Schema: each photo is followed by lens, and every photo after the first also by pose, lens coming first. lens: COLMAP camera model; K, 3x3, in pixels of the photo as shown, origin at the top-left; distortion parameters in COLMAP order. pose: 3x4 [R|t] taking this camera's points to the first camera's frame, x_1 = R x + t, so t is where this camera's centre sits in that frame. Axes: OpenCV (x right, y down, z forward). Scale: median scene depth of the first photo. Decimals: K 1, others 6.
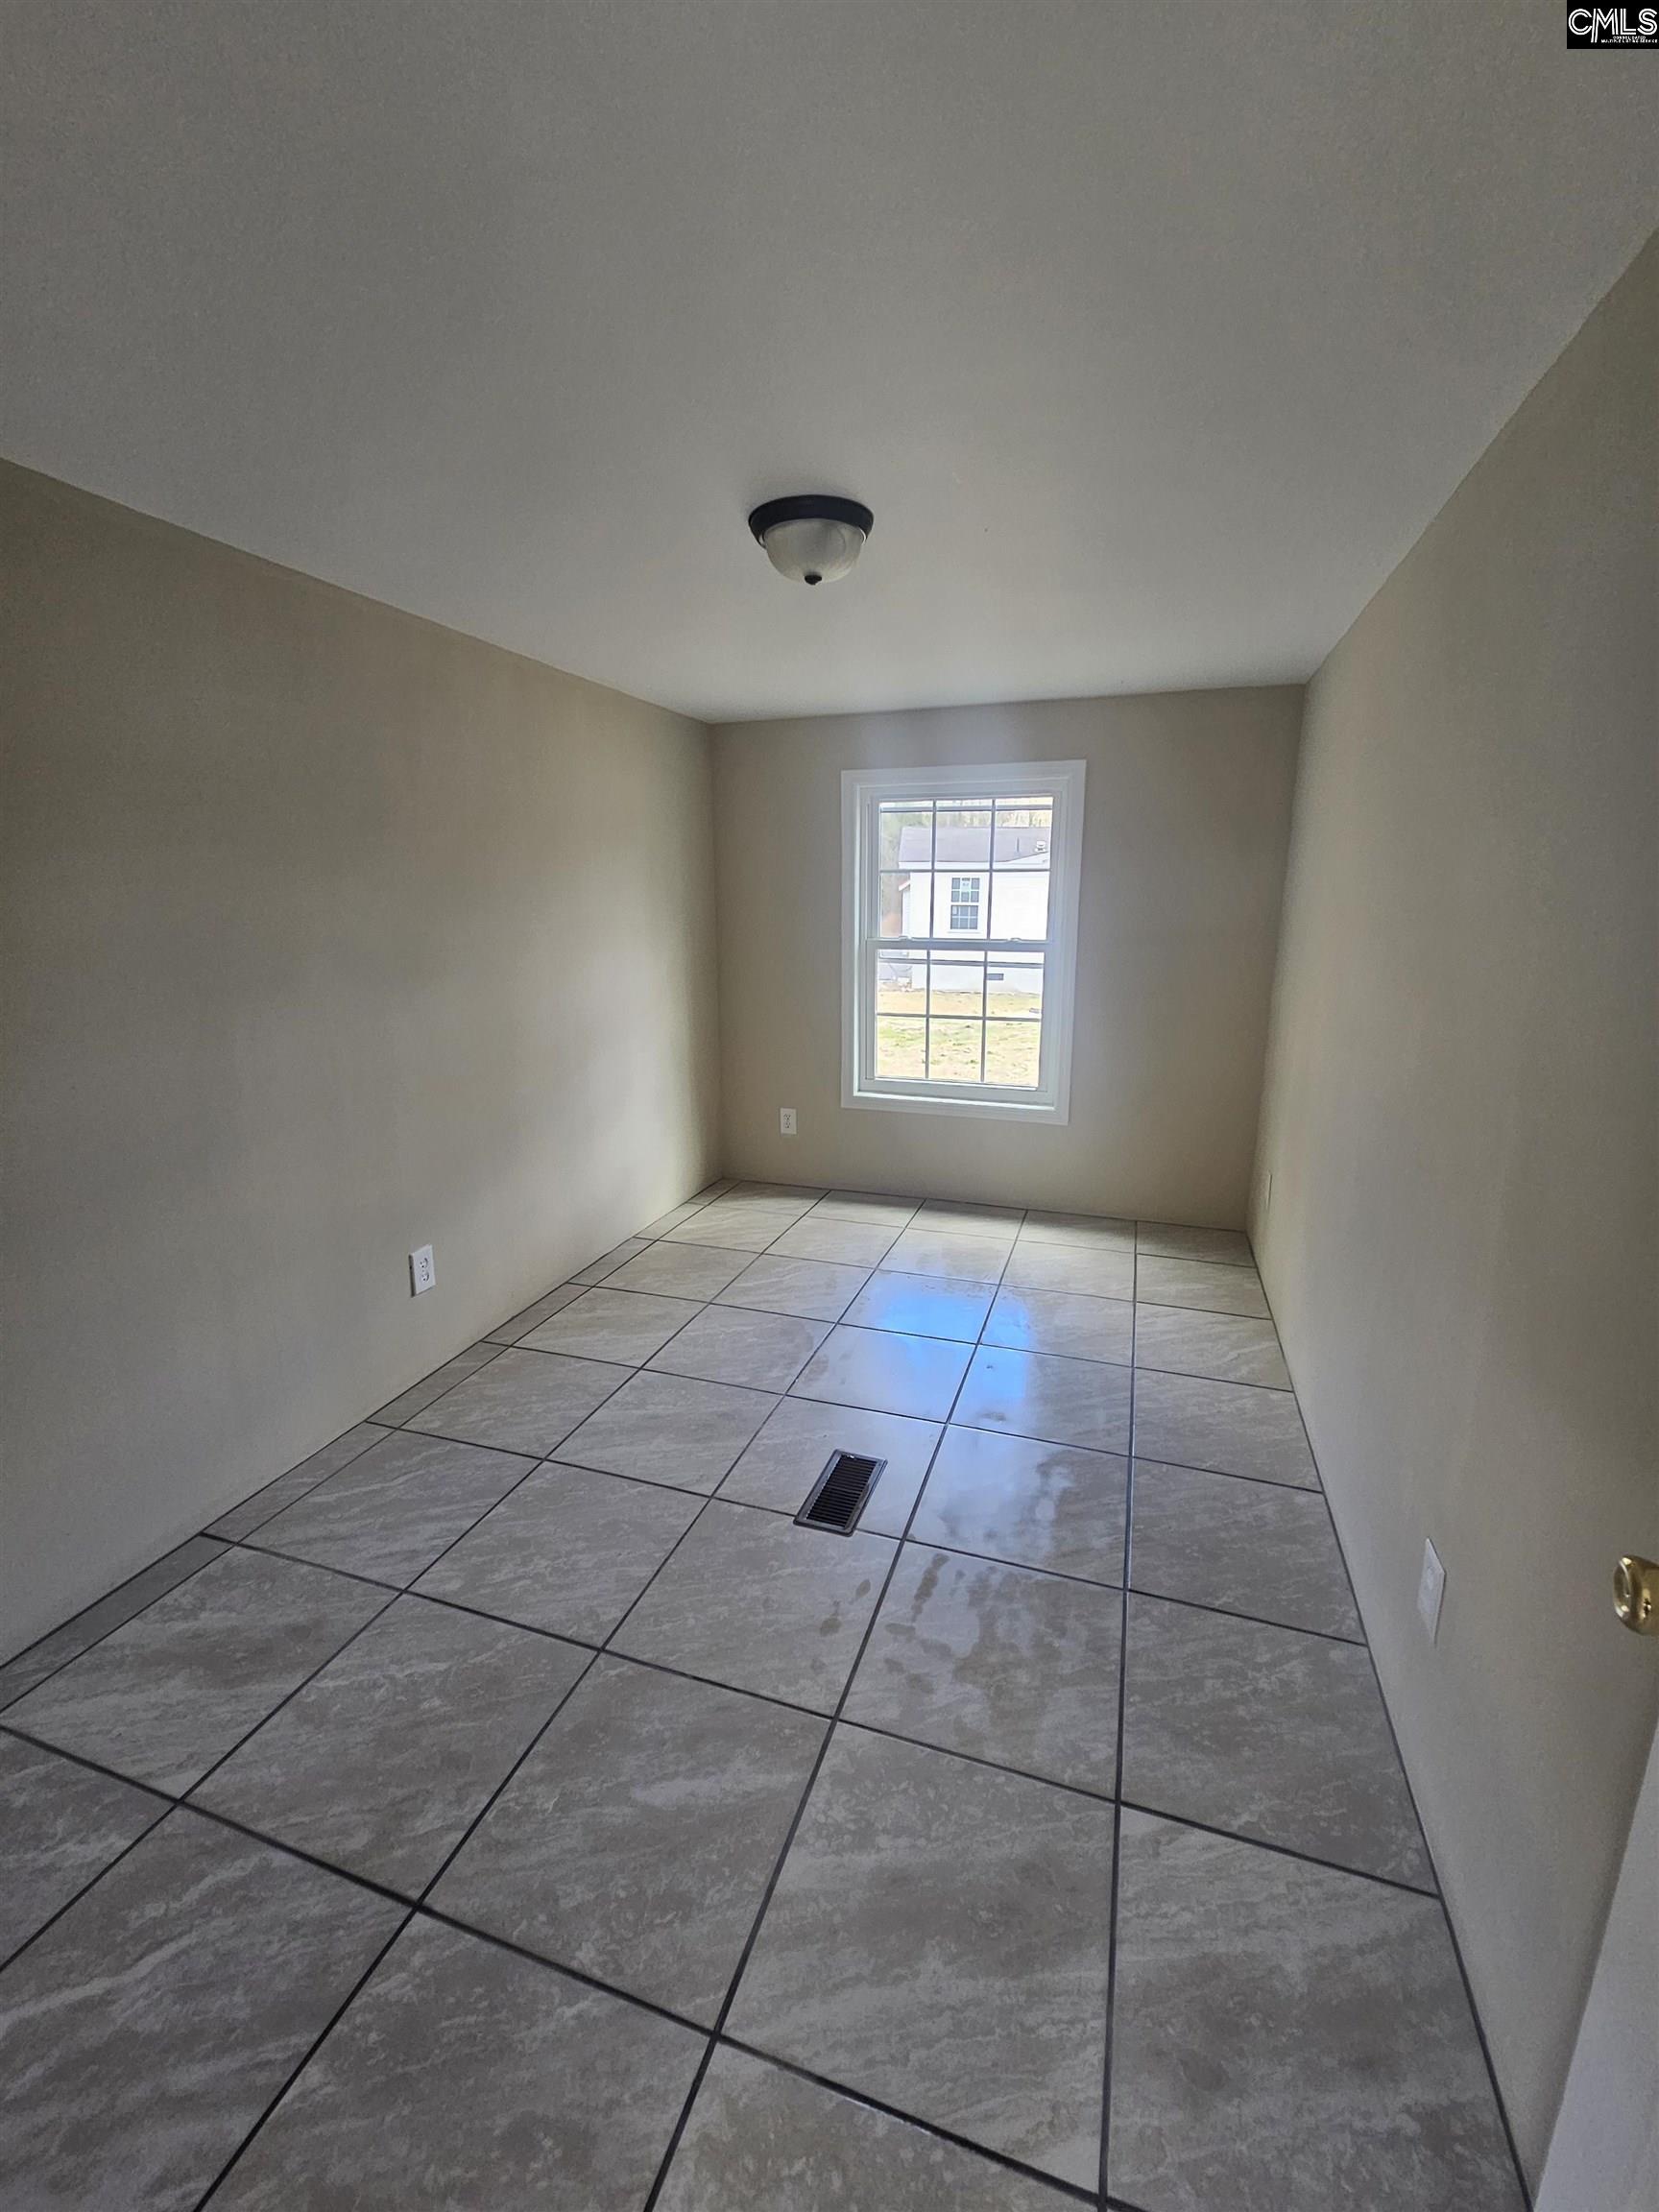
lens RADIAL K [[893.7, 0, 838.7], [0, 893.7, 1117.0], [0, 0, 1]] dist [0.000786, 0.006354]
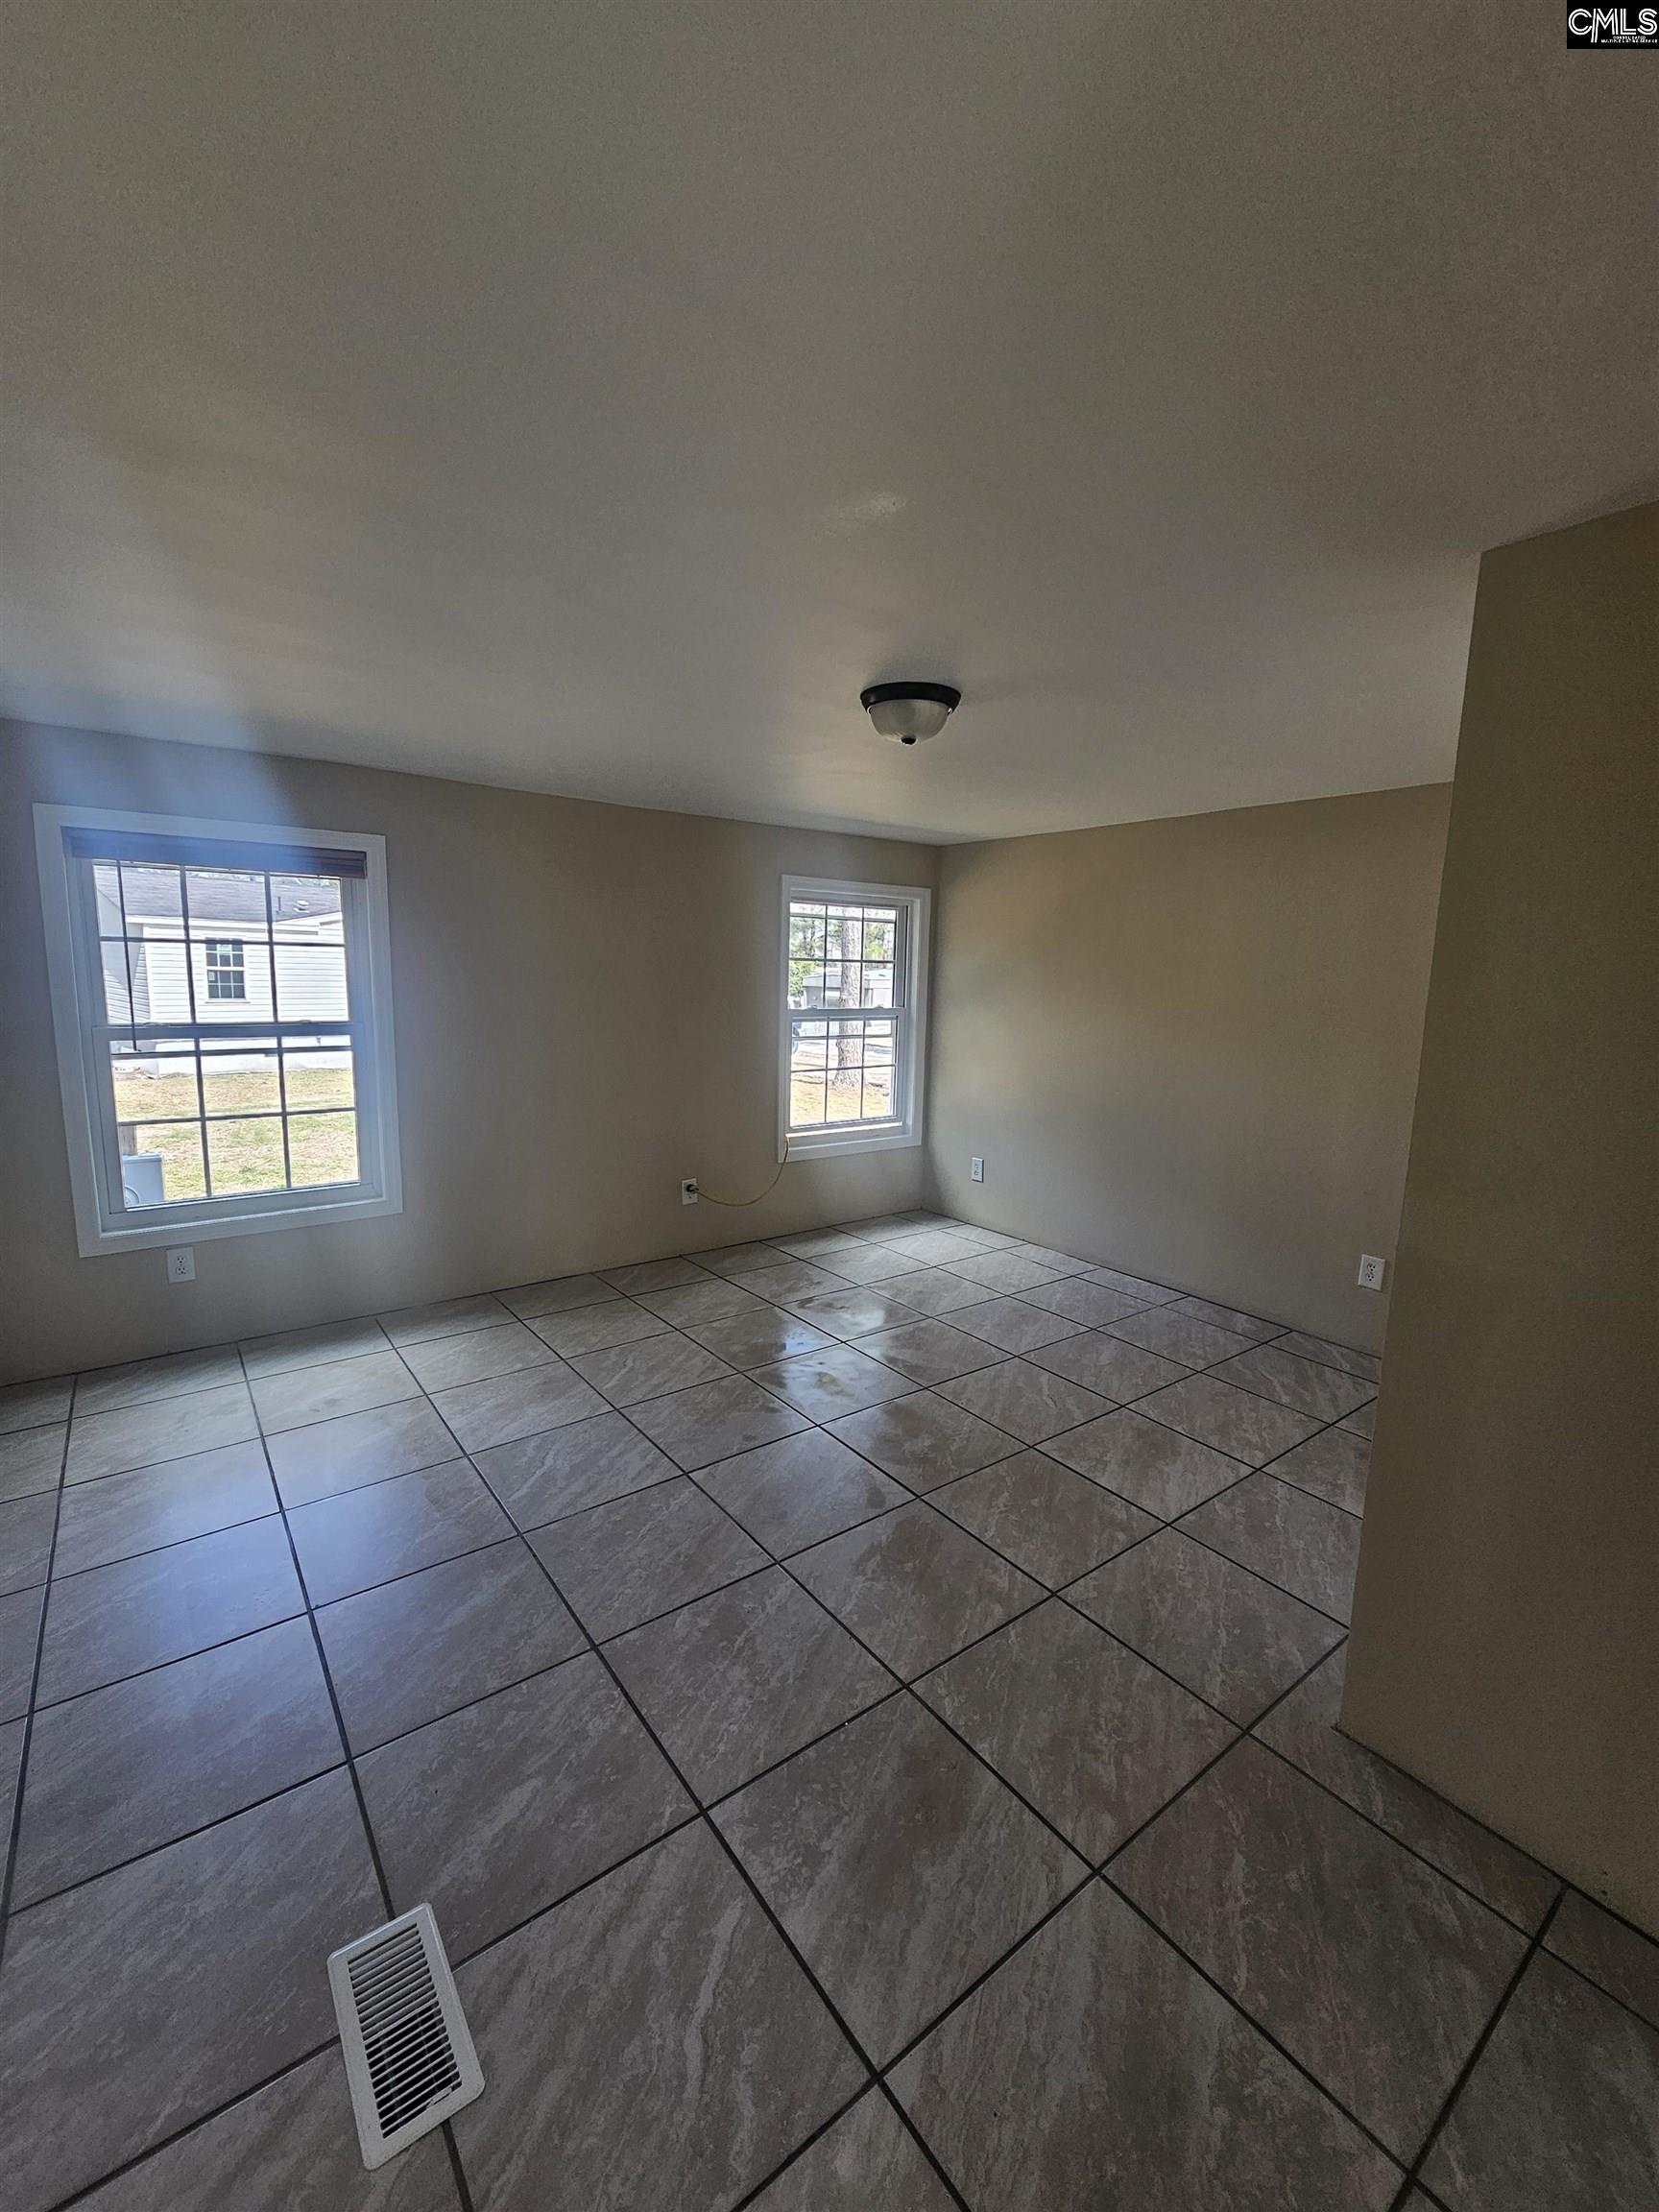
lens RADIAL K [[904.5, 0, 831.8], [0, 904.5, 1096.9], [0, 0, 1]] dist [-0.000574, -0.000294]
pose [[0.569321, -0.098170, 0.816233, -0.733829], [0.184123, 0.982850, -0.010215, -0.057555], [-0.801232, 0.156103, 0.577632, 0.230177]]
